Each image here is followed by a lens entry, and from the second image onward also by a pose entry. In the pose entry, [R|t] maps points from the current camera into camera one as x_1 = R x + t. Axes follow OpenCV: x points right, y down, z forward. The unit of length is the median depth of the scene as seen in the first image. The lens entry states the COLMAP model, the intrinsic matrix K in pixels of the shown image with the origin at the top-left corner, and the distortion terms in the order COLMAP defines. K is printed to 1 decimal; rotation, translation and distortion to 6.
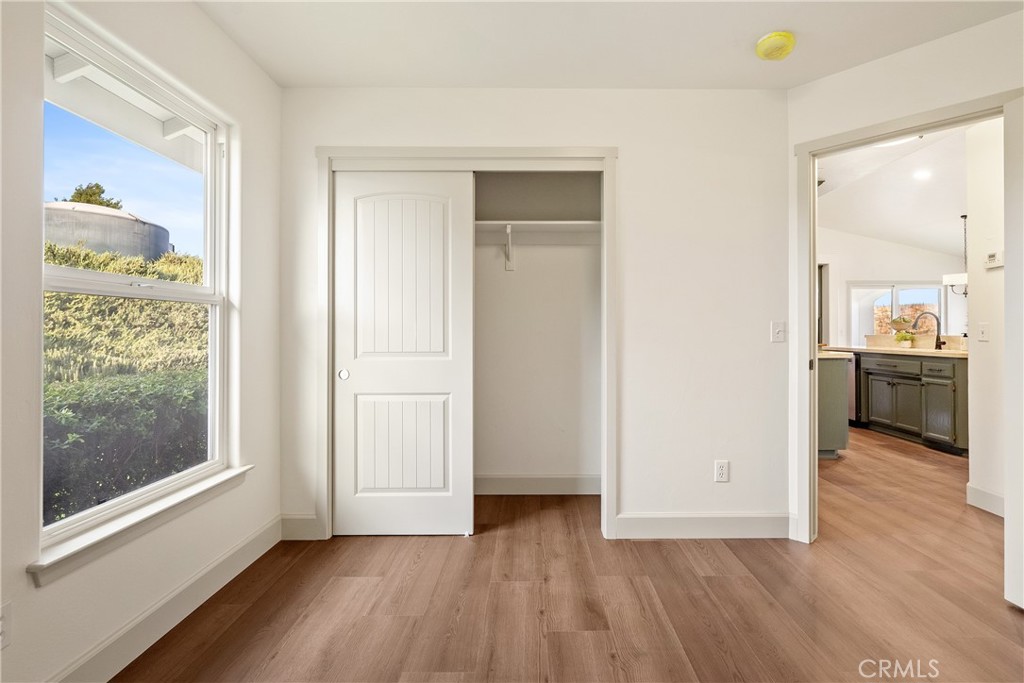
lens RADIAL K [[465.7, 0, 548.4], [0, 465.7, 329.2], [0, 0, 1]] dist [-0.000947, 0.000013]
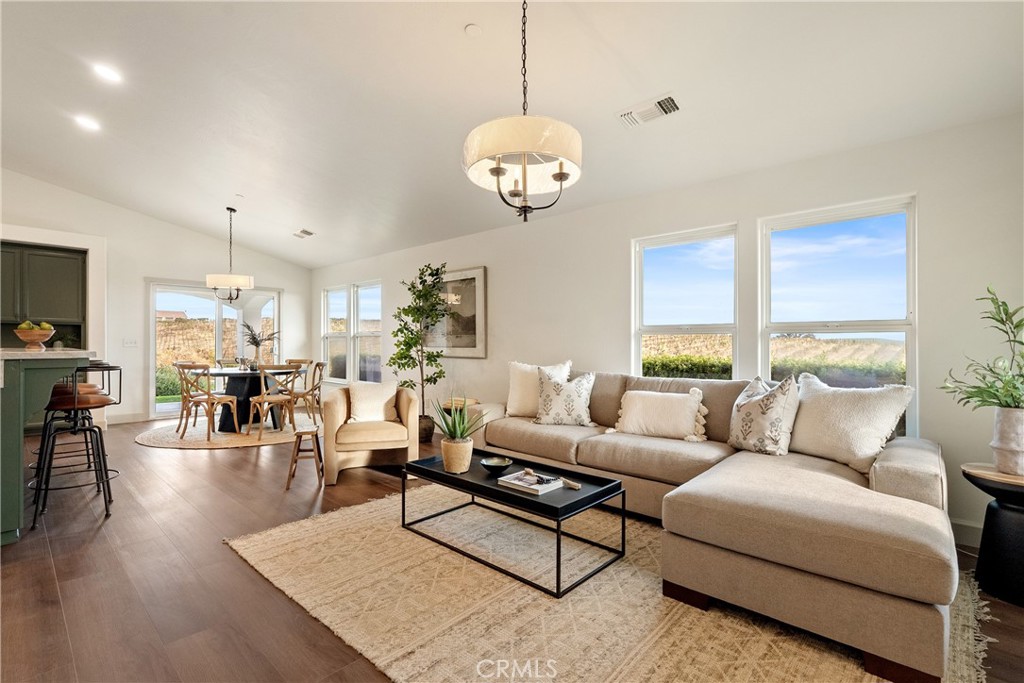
lens RADIAL K [[475.2, 0, 515.5], [0, 475.2, 329.3], [0, 0, 1]] dist [0.003444, 0.000652]
pose [[0.689247, 0.025759, 0.724068, 0.815678], [-0.010139, 0.999613, -0.025911, -0.005467], [-0.724455, 0.010518, 0.689242, 0.028392]]
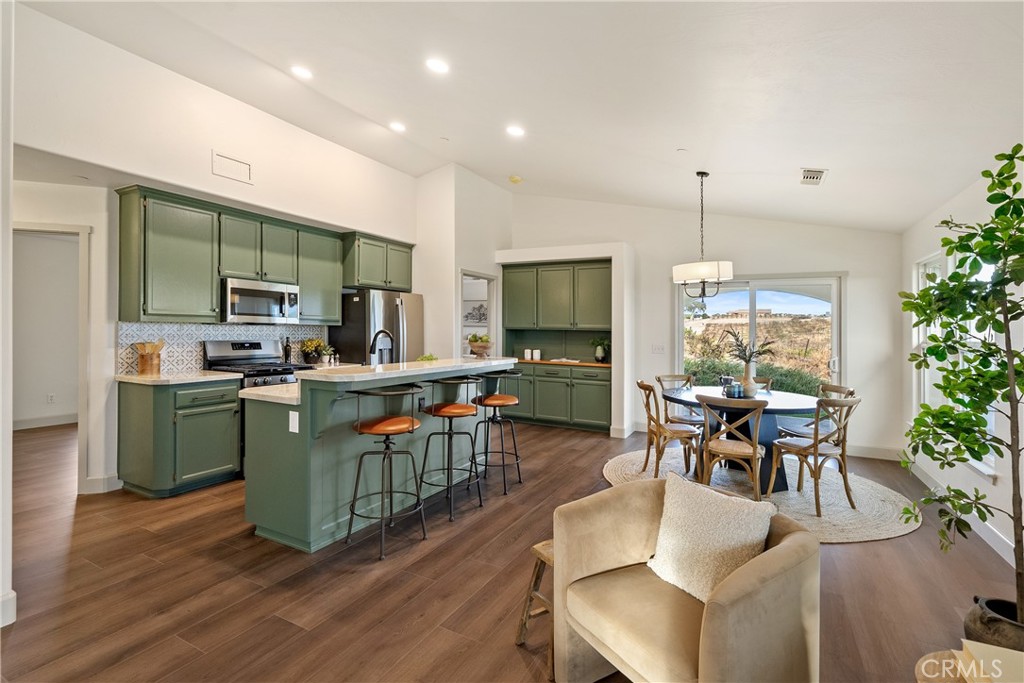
lens RADIAL K [[475.2, 0, 515.5], [0, 475.2, 329.3], [0, 0, 1]] dist [0.003444, 0.000652]
pose [[0.874824, 0.015335, -0.484199, 1.283726], [-0.012304, 0.999880, 0.009436, -0.046012], [0.484285, -0.002297, 0.874907, 0.414599]]
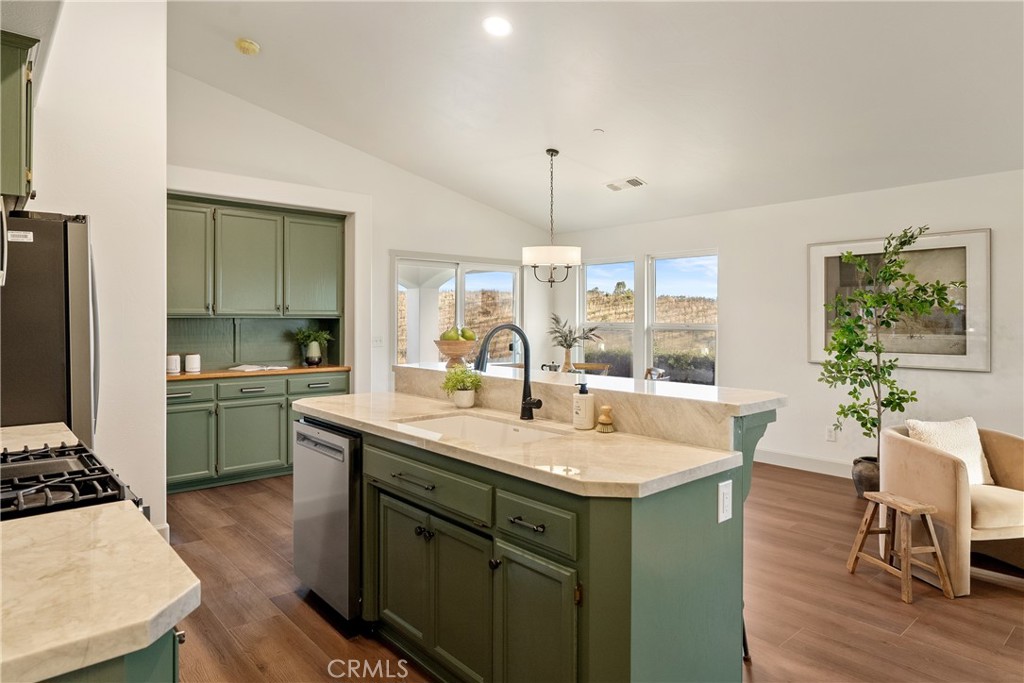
lens RADIAL K [[608.0, 0, 507.3], [0, 608.0, 314.8], [0, 0, 1]] dist [-0.002523, -0.000069]
pose [[0.763910, 0.007760, 0.645276, 0.458687], [-0.009108, 0.999958, -0.001242, -0.041843], [-0.645258, -0.004928, 0.763949, 0.576330]]
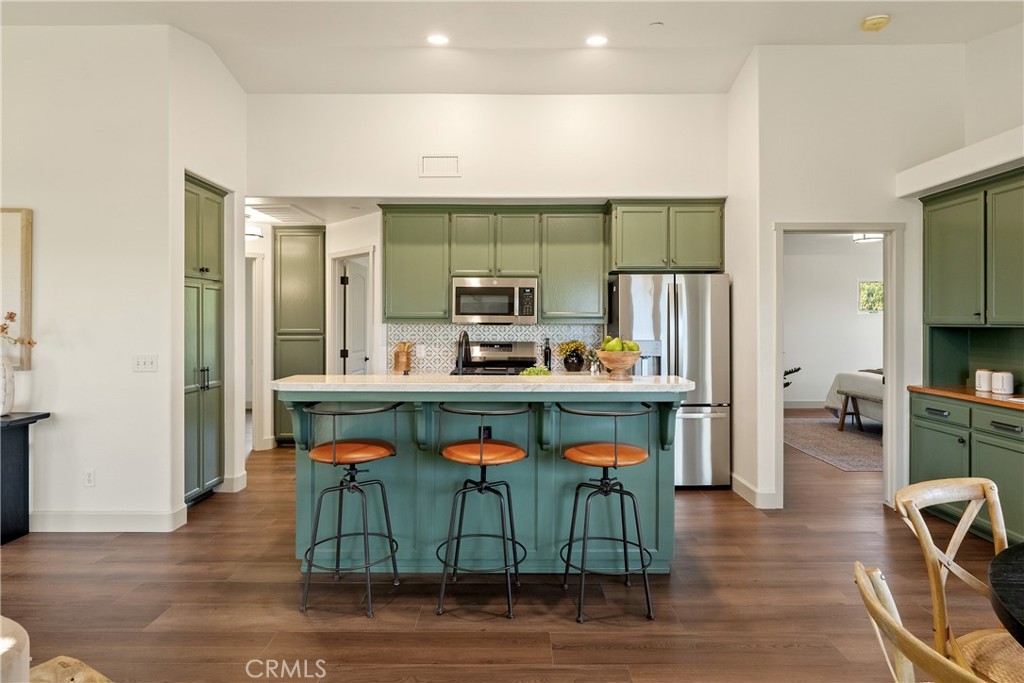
lens RADIAL K [[574.4, 0, 512.7], [0, 574.4, 324.4], [0, 0, 1]] dist [0.004470, 0.002029]
pose [[-0.023246, 0.005016, -0.999717, 1.419637], [0.007091, 0.999963, 0.004853, -0.045328], [0.999705, -0.006976, -0.023281, 1.008768]]
